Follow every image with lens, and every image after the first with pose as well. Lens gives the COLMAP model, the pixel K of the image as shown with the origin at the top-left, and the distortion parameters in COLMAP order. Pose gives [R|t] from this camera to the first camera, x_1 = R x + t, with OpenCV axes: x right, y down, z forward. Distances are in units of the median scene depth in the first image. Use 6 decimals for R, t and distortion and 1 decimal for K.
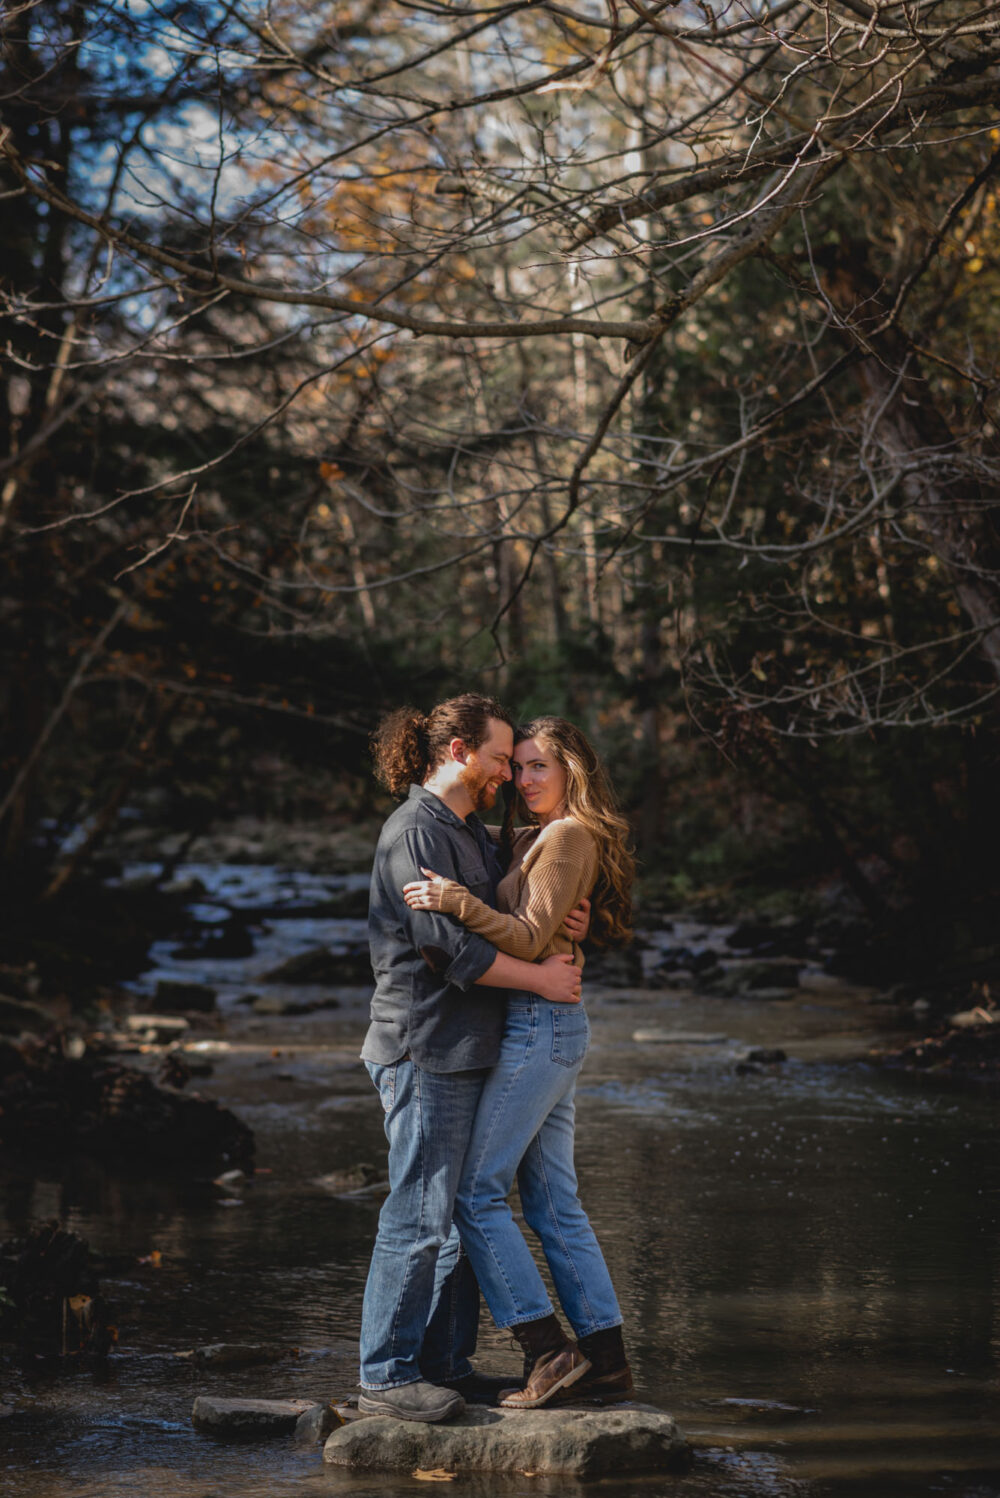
lens RADIAL K [[3470.0, 0, 495.1], [0, 3470.0, 744.2], [0, 0, 1]] dist [0.053263, 0.000000]
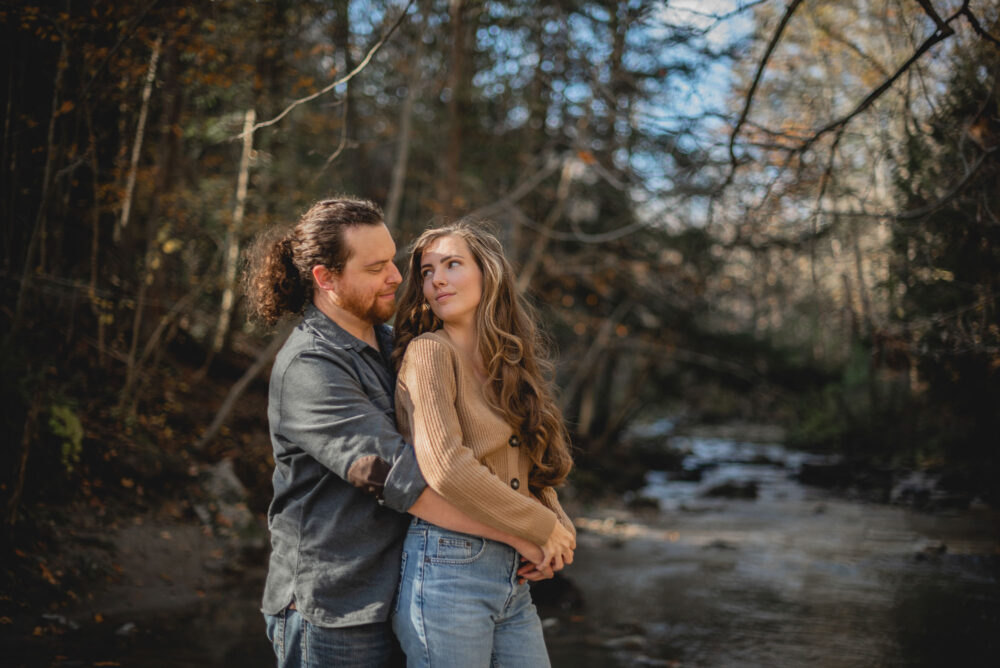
lens RADIAL K [[1392.0, 0, 504.2], [0, 1392.0, 338.5], [0, 0, 1]] dist [-0.115392, 0.000000]
pose [[0.967311, 0.016475, -0.253056, 0.024644], [-0.026756, 0.998948, -0.037238, 0.008193], [0.252176, 0.042792, 0.966735, 0.156137]]
